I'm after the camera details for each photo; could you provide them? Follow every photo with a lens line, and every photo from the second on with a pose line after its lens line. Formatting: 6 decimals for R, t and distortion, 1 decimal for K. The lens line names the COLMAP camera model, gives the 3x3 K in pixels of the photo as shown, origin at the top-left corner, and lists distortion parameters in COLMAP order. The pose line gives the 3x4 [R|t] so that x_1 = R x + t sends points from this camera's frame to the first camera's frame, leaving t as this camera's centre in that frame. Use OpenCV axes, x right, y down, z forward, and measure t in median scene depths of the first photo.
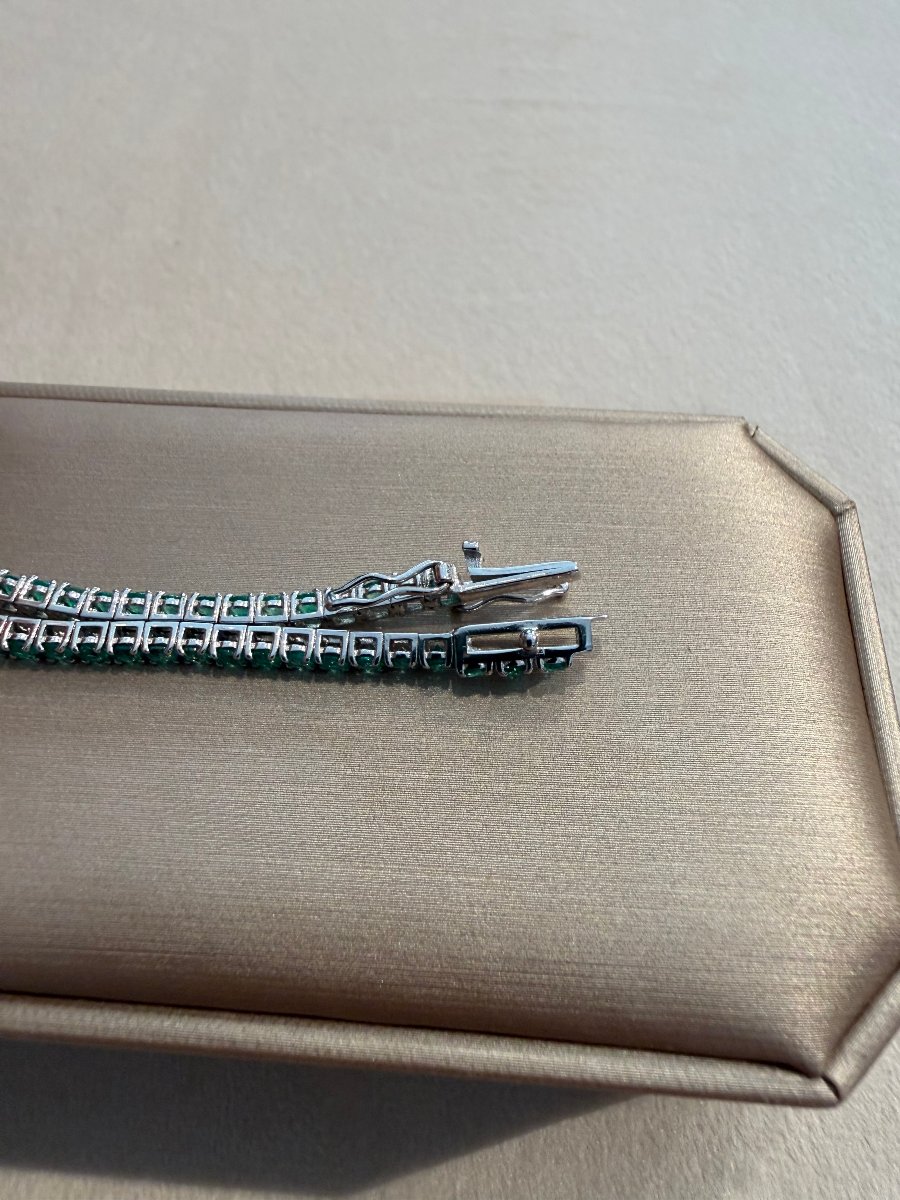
lens RADIAL K [[838.2, 0, 427.3], [0, 838.2, 603.5], [0, 0, 1]] dist [0.001523, -0.003371]
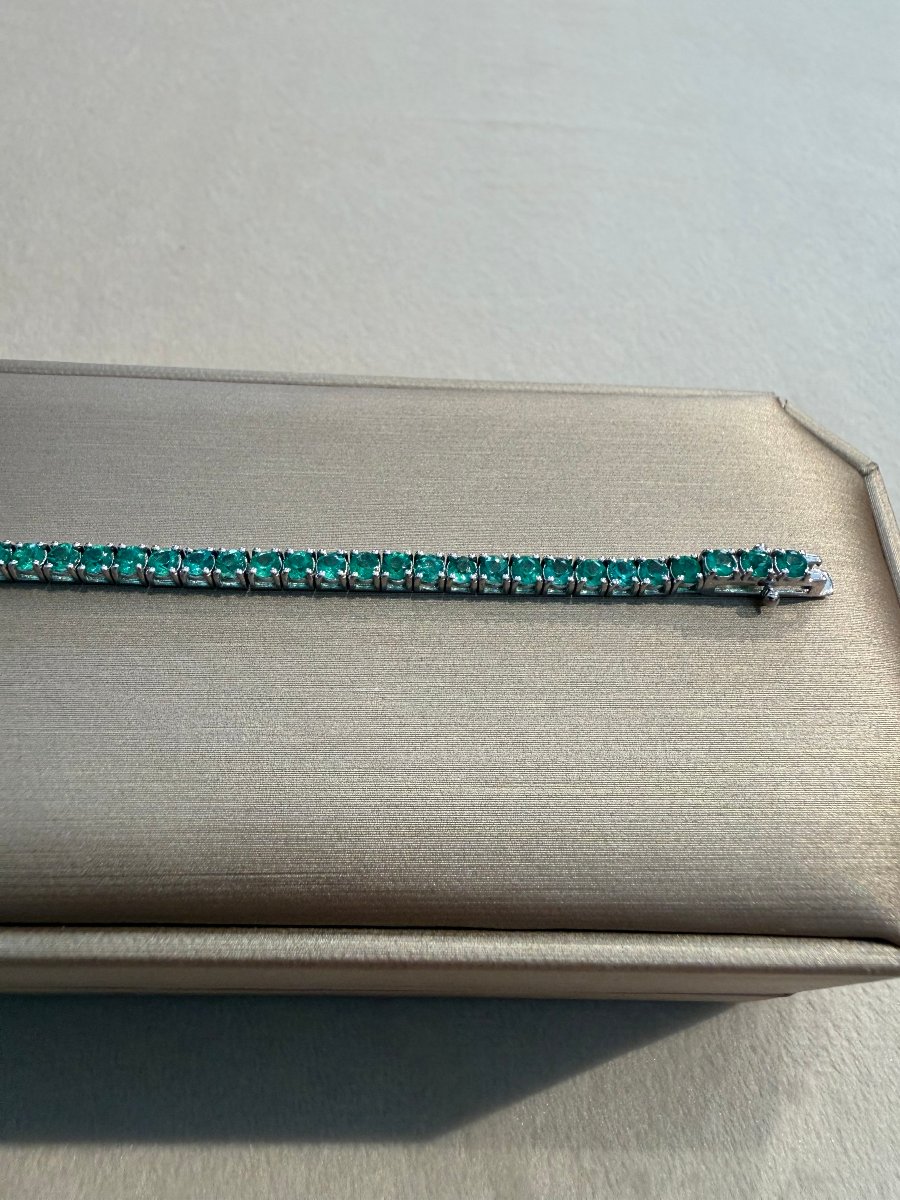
lens RADIAL K [[830.0, 0, 450.0], [0, 830.0, 600.0], [0, 0, 1]] dist [0.002707, -0.001337]
pose [[0.994893, -0.026634, 0.097361, -0.151885], [0.029463, 0.999181, -0.027734, 0.065666], [-0.096543, 0.030461, 0.994863, -0.044610]]
